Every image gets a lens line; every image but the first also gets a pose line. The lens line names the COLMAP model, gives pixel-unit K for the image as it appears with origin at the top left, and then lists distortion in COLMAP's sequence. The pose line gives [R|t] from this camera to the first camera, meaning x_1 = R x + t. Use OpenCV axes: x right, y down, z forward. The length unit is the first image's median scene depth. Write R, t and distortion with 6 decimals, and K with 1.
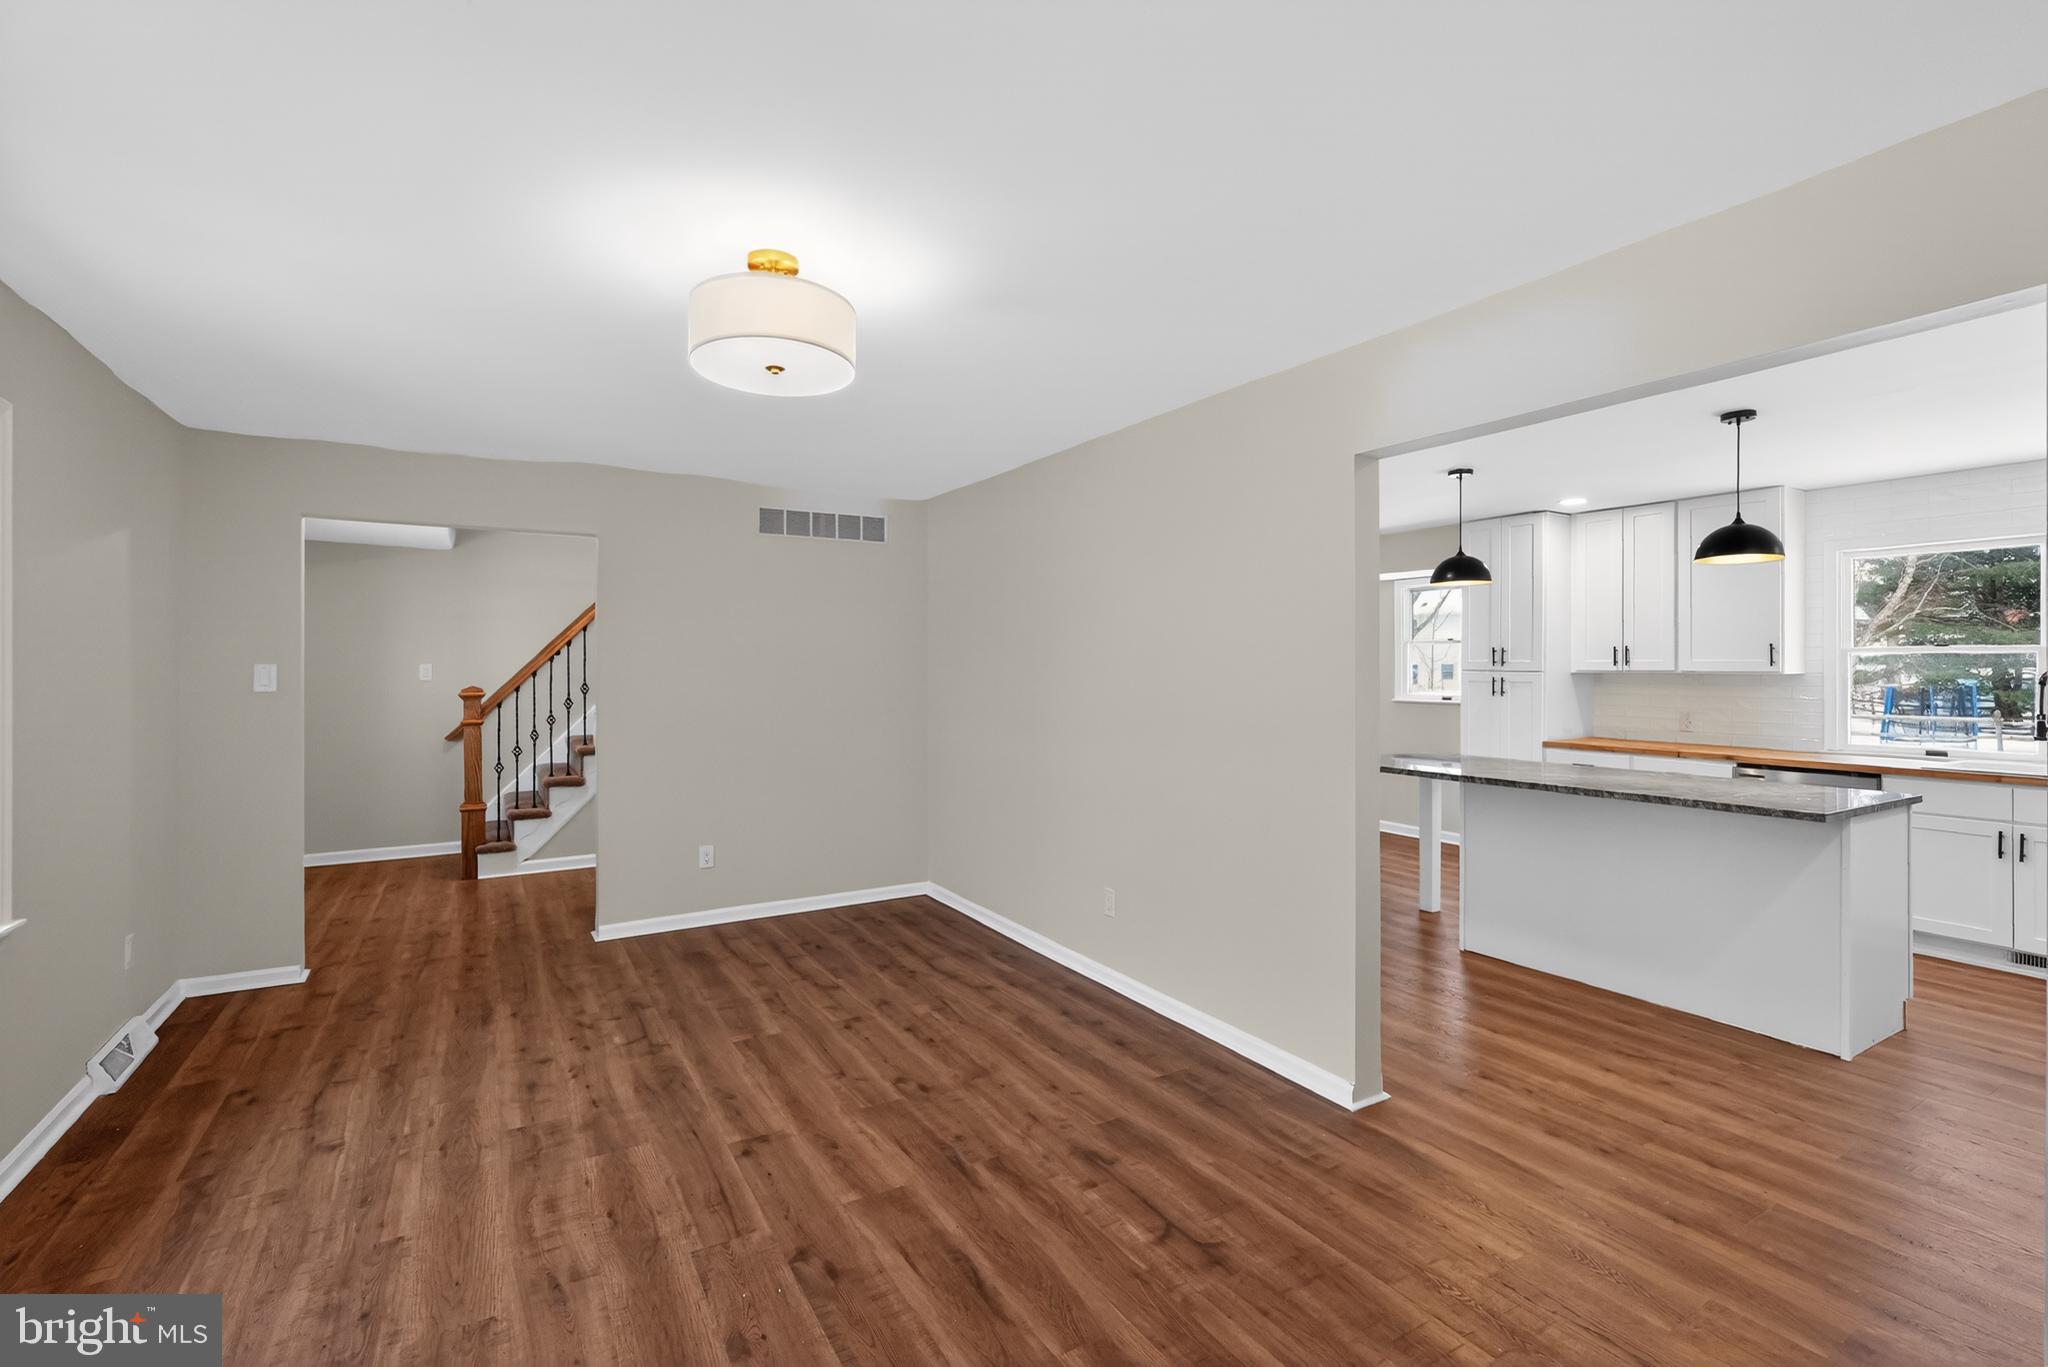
lens RADIAL K [[910.1, 0, 1036.4], [0, 910.1, 668.6], [0, 0, 1]] dist [-0.000983, 0.000147]
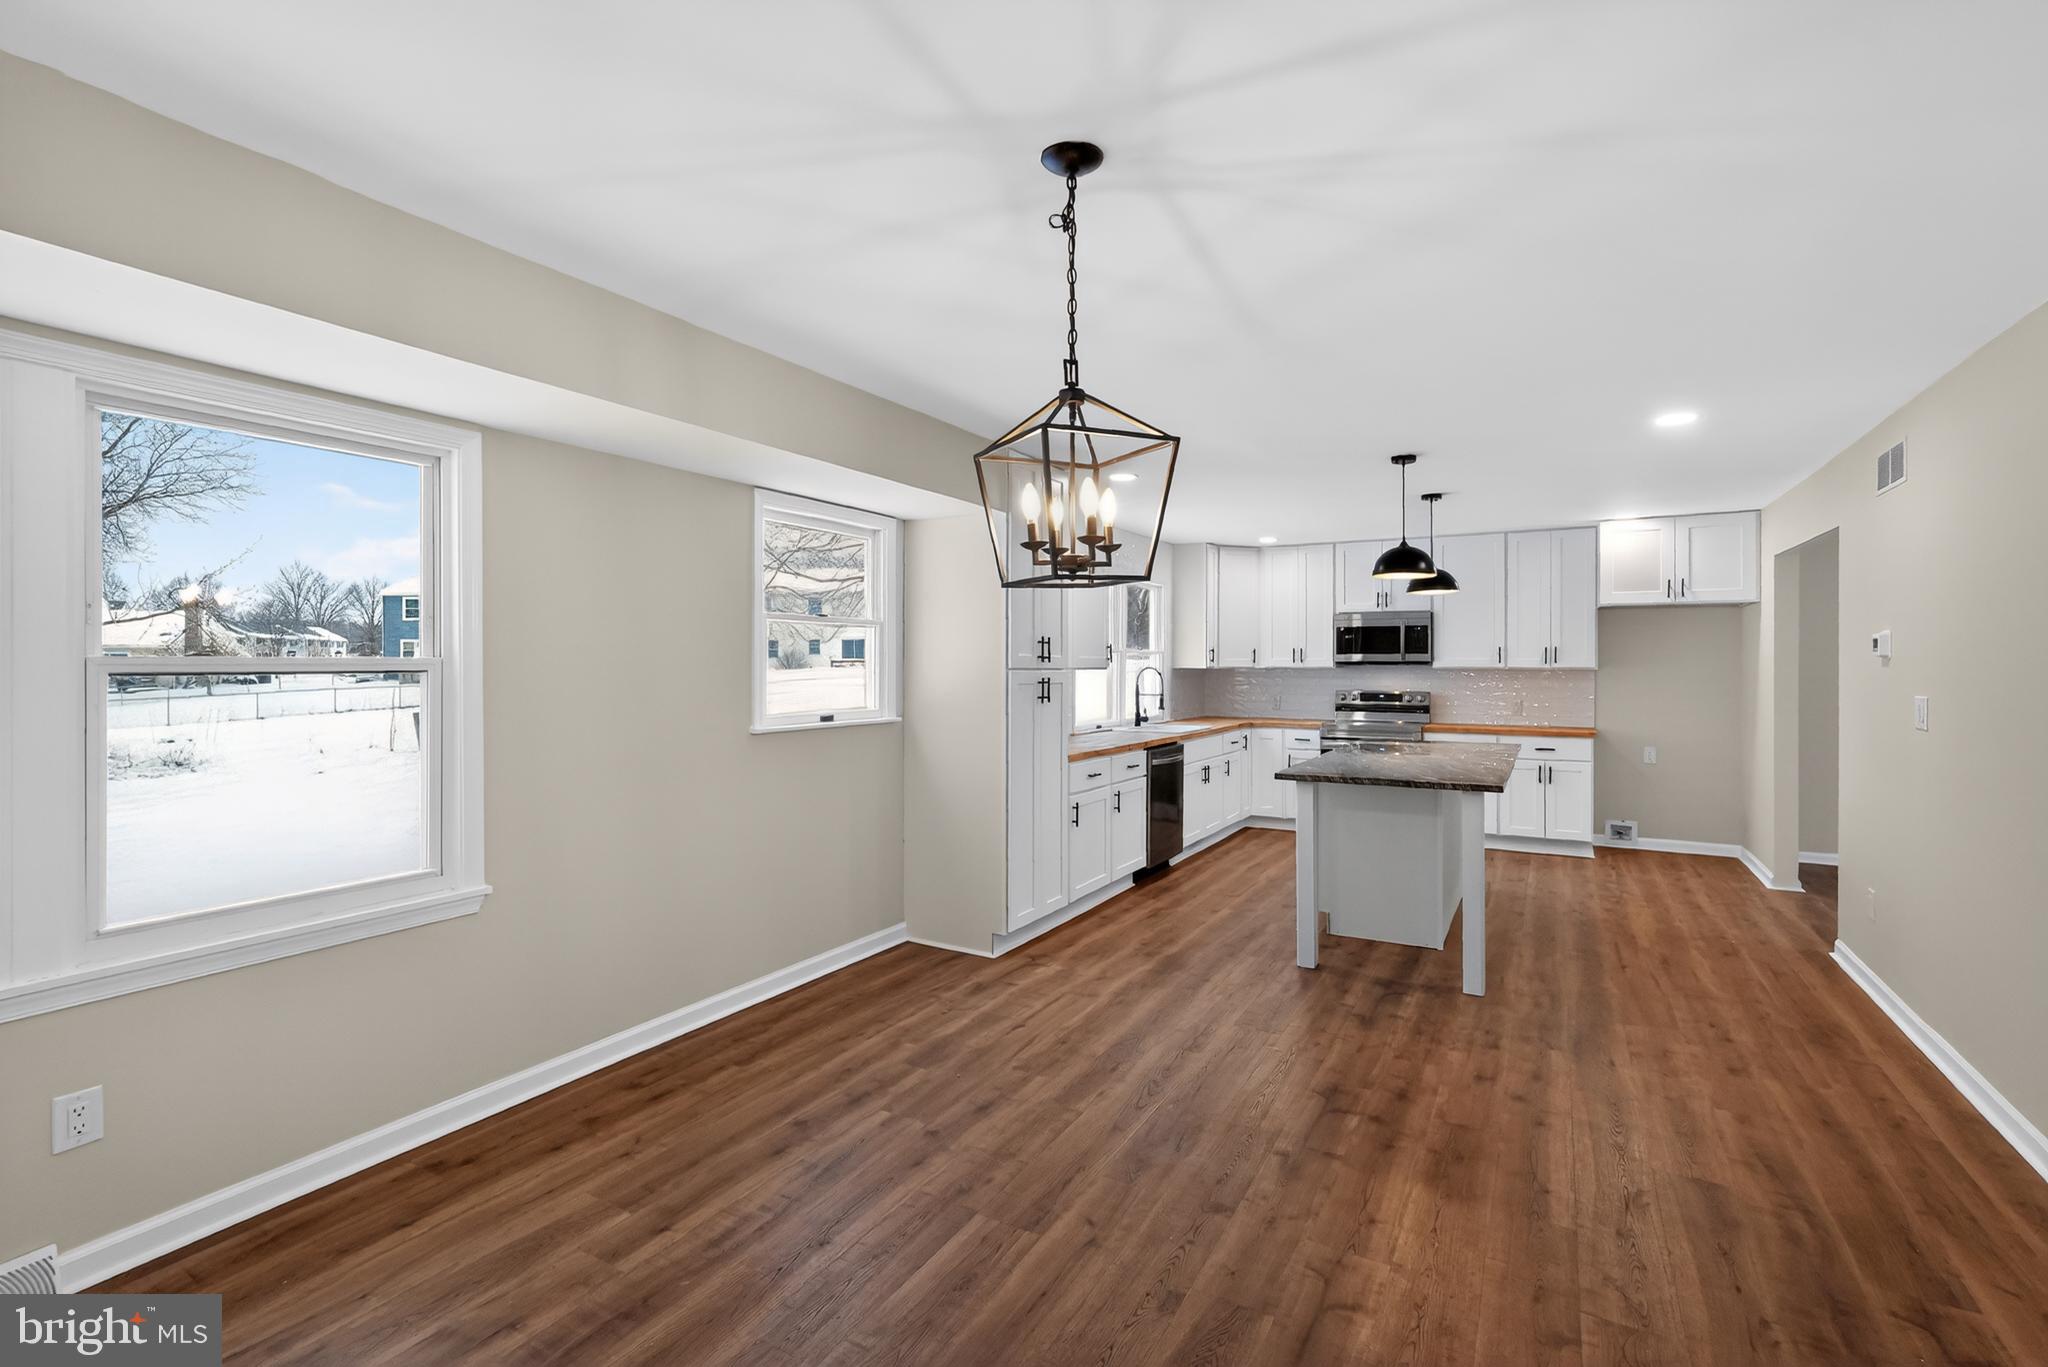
lens RADIAL K [[933.7, 0, 1029.7], [0, 933.7, 656.6], [0, 0, 1]] dist [-0.001066, 0.000052]
pose [[-0.490205, 0.007410, 0.871576, -0.371238], [0.001174, 0.999969, -0.007841, -0.006139], [-0.871607, -0.002821, -0.490198, 3.478904]]
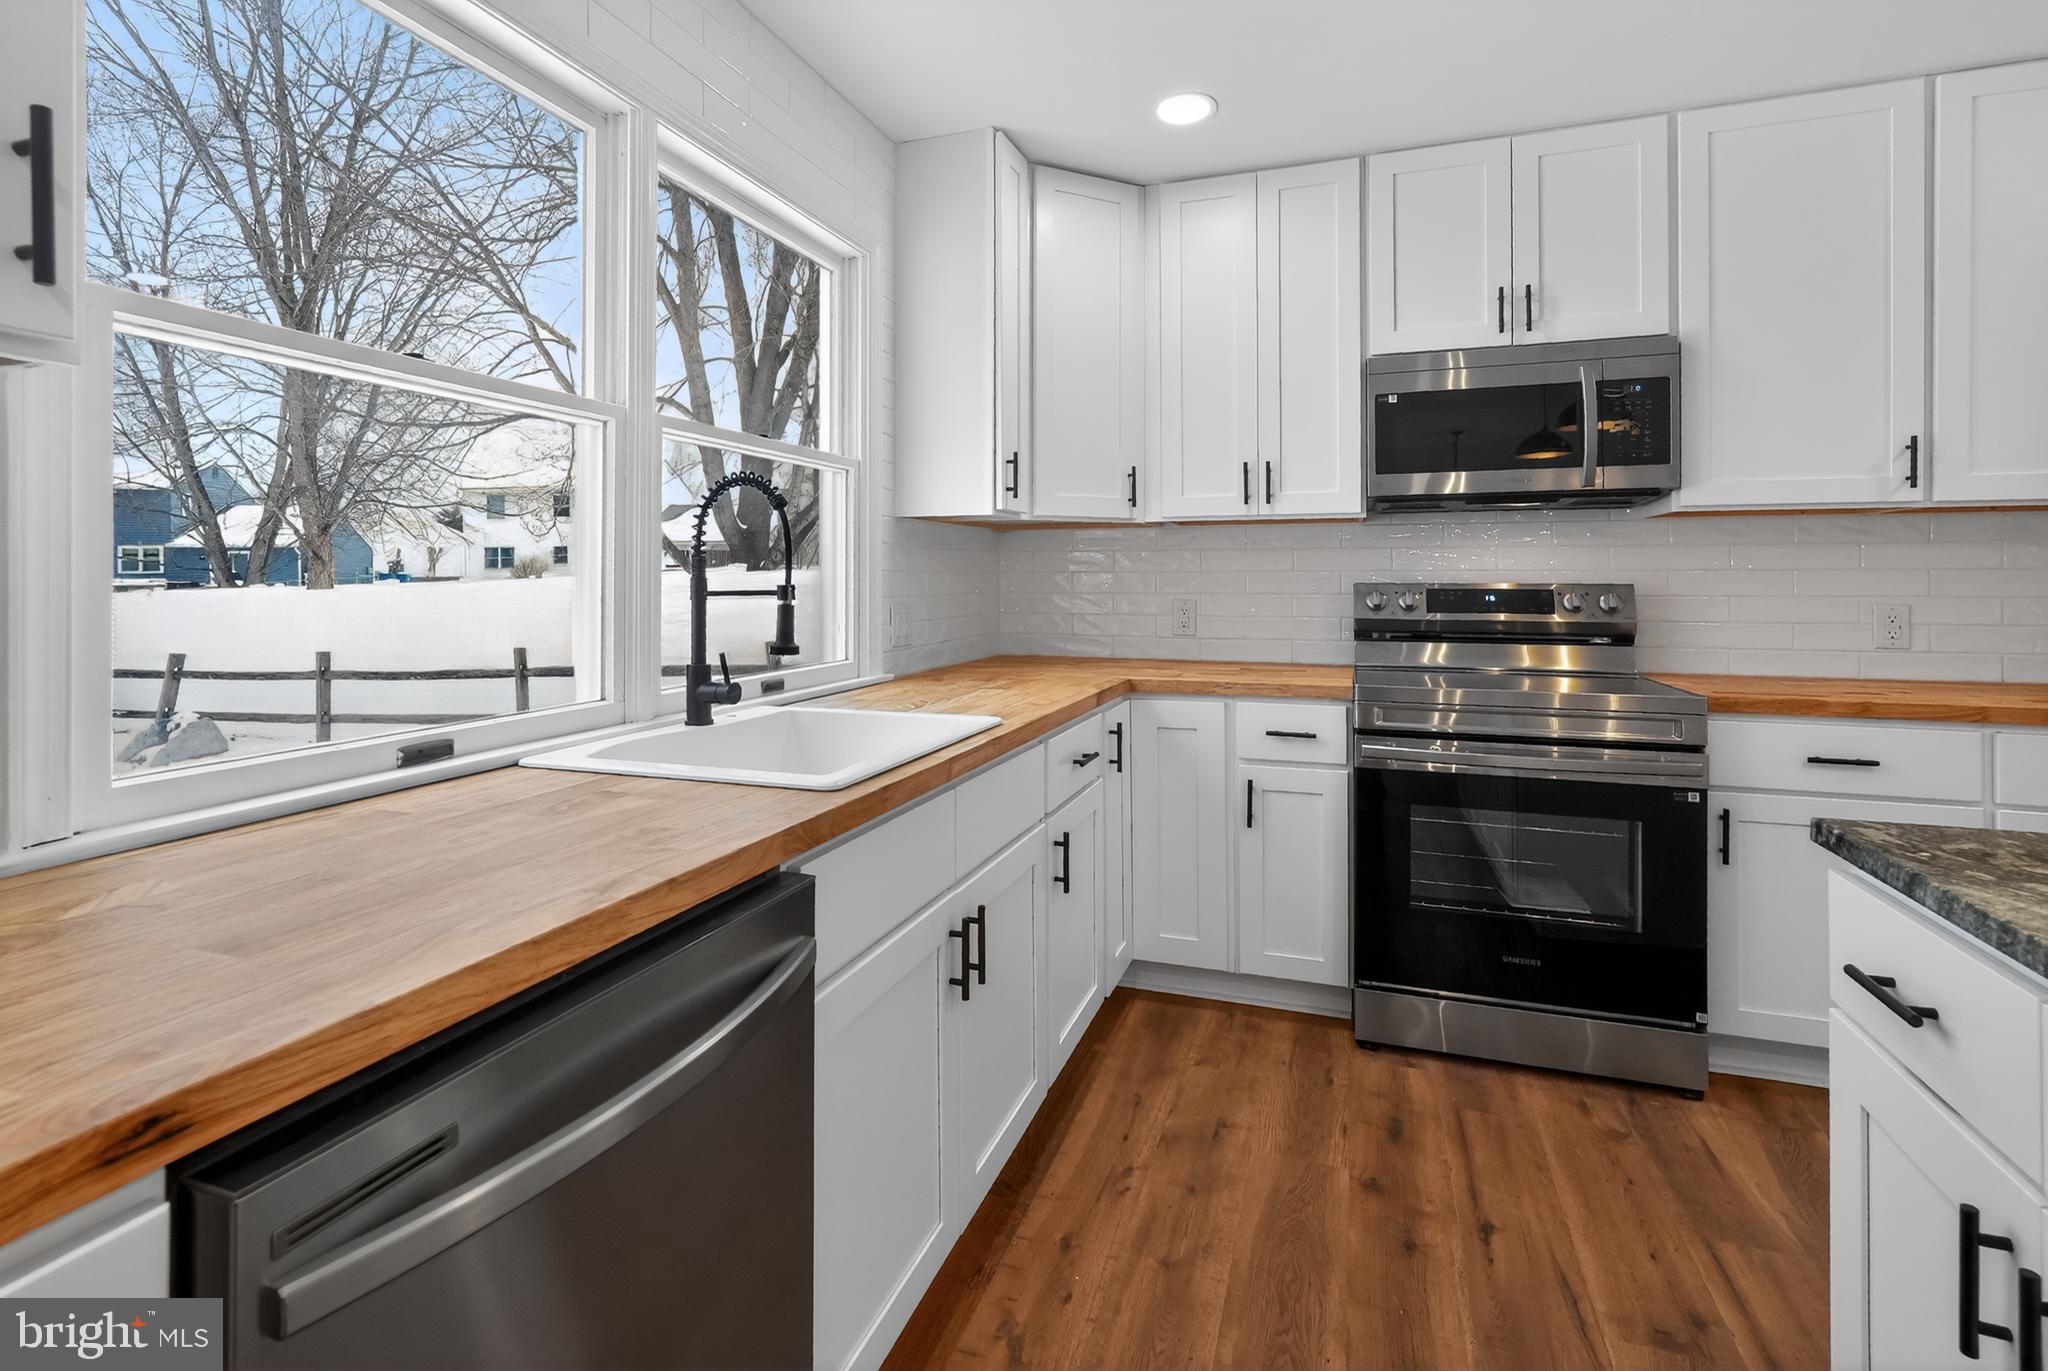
lens RADIAL K [[935.2, 0, 1021.6], [0, 935.2, 576.0], [0, 0, 1]] dist [0.000709, 0.000133]
pose [[-0.637646, 0.004519, 0.770316, 1.292682], [0.002220, 0.999989, -0.004029, 0.081289], [-0.770326, -0.000859, -0.637649, 2.031912]]
